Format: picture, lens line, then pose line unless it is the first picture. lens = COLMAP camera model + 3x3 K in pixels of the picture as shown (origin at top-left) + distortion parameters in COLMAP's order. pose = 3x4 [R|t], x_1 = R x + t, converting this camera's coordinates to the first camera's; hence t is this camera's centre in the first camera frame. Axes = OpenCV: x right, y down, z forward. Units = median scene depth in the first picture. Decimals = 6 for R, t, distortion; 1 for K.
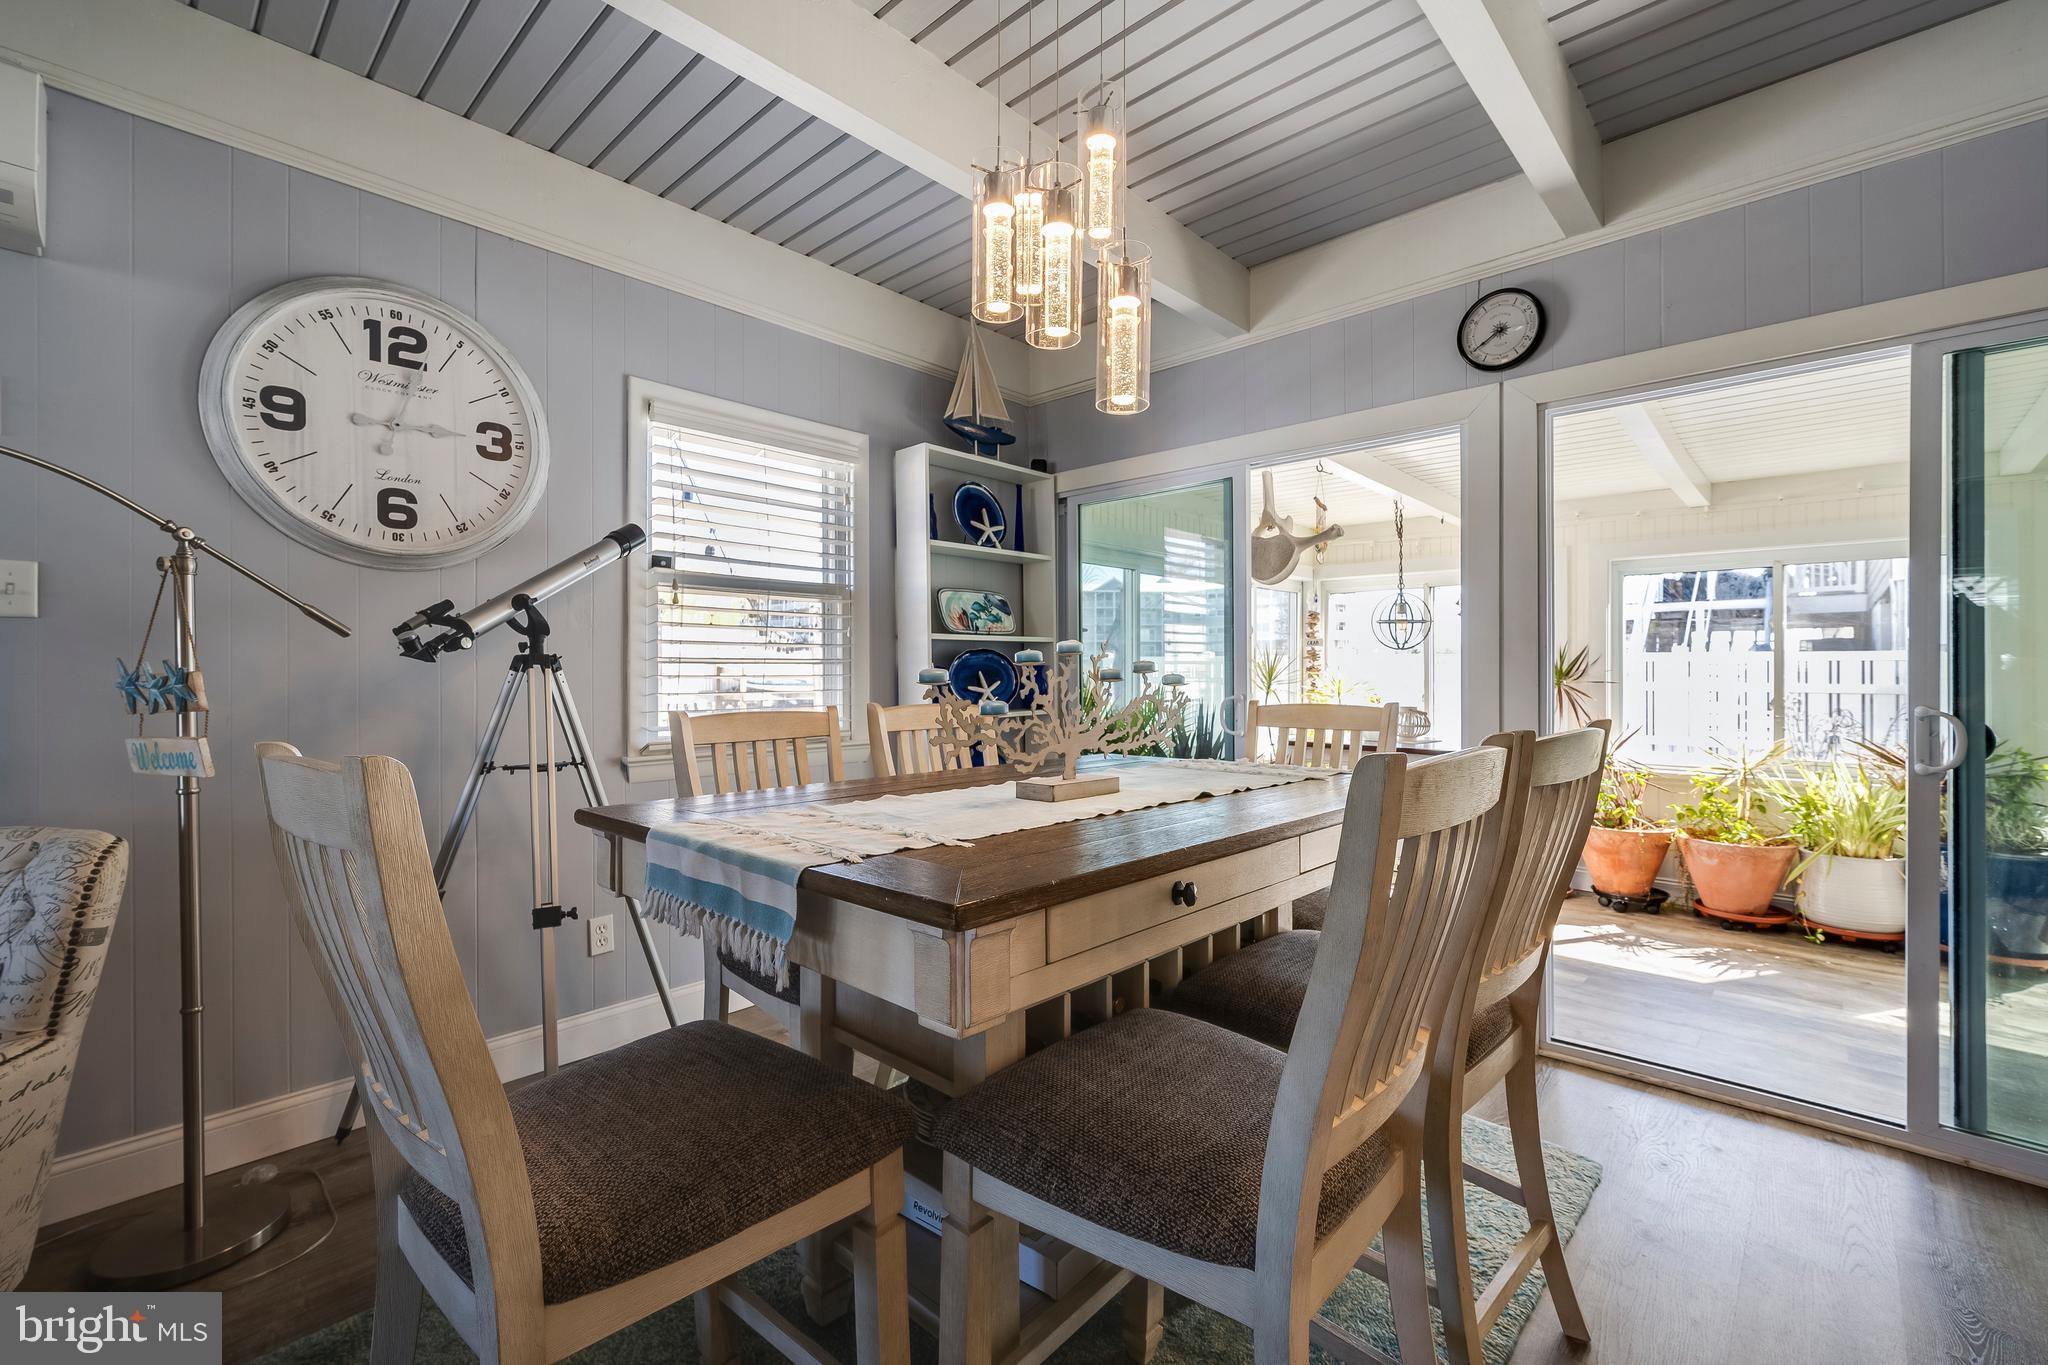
lens RADIAL K [[869.2, 0, 1022.0], [0, 869.2, 665.2], [0, 0, 1]] dist [0.000626, -0.000439]
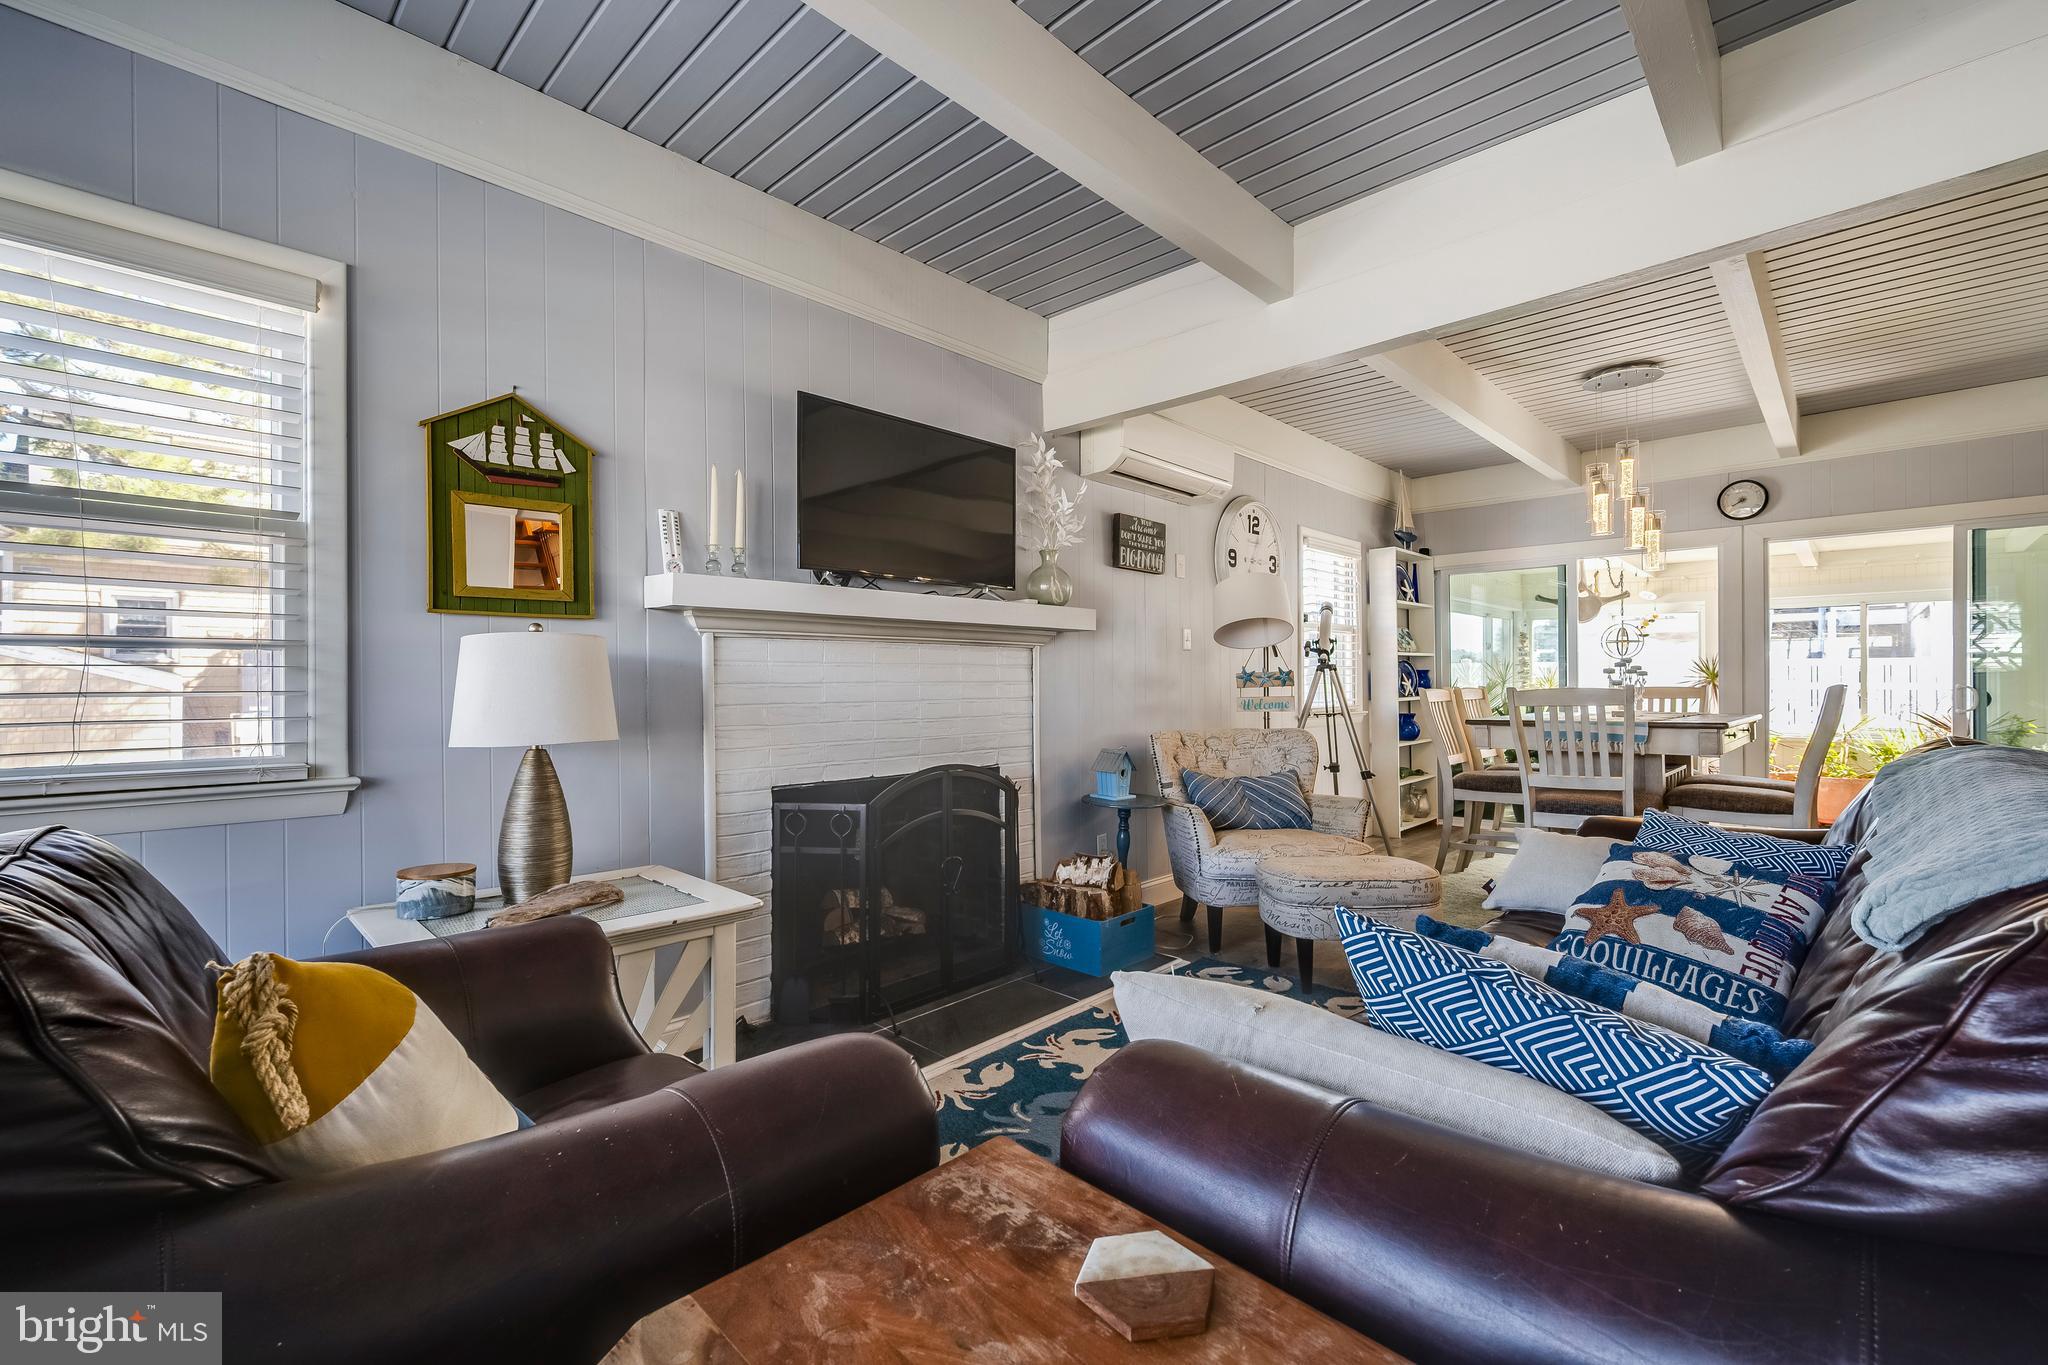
lens RADIAL K [[869.2, 0, 1016.5], [0, 869.2, 678.7], [0, 0, 1]] dist [0.000626, -0.000439]
pose [[0.999800, -0.005435, -0.019263, -1.081734], [0.005495, 0.999980, 0.003090, 0.011277], [0.019246, -0.003196, 0.999810, -1.031740]]
